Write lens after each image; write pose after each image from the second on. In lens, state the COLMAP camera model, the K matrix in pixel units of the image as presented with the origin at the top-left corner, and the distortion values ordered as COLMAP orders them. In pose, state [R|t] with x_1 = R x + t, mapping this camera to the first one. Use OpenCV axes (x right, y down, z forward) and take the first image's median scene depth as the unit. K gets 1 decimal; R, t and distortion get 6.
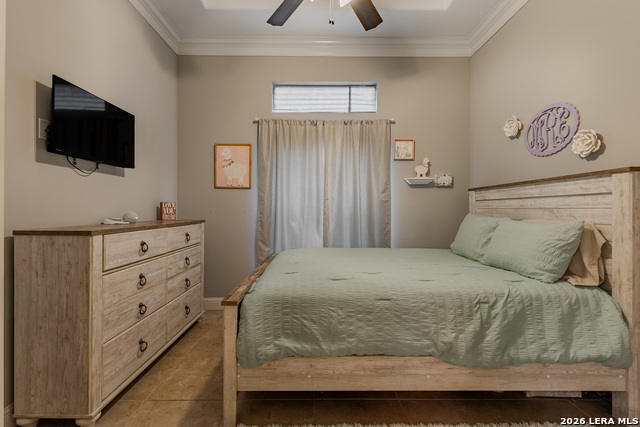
lens RADIAL K [[292.6, 0, 315.9], [0, 292.6, 212.1], [0, 0, 1]] dist [0.004912, 0.000038]
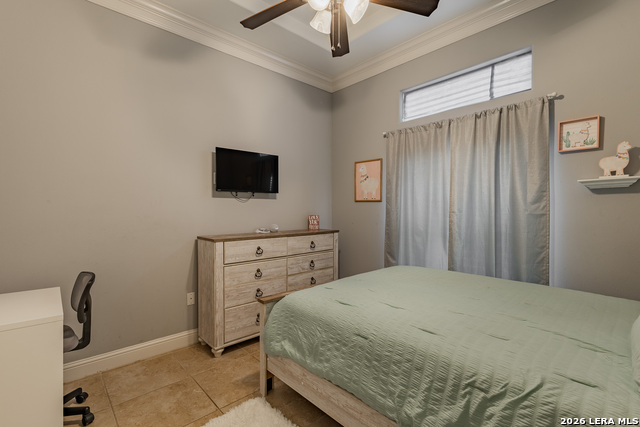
lens RADIAL K [[292.6, 0, 315.9], [0, 292.6, 212.1], [0, 0, 1]] dist [0.004912, 0.000038]
pose [[0.670064, 0.001926, -0.742301, 0.400663], [-0.001767, 0.999998, 0.000999, -0.043790], [0.742301, 0.000643, 0.670066, 0.139044]]
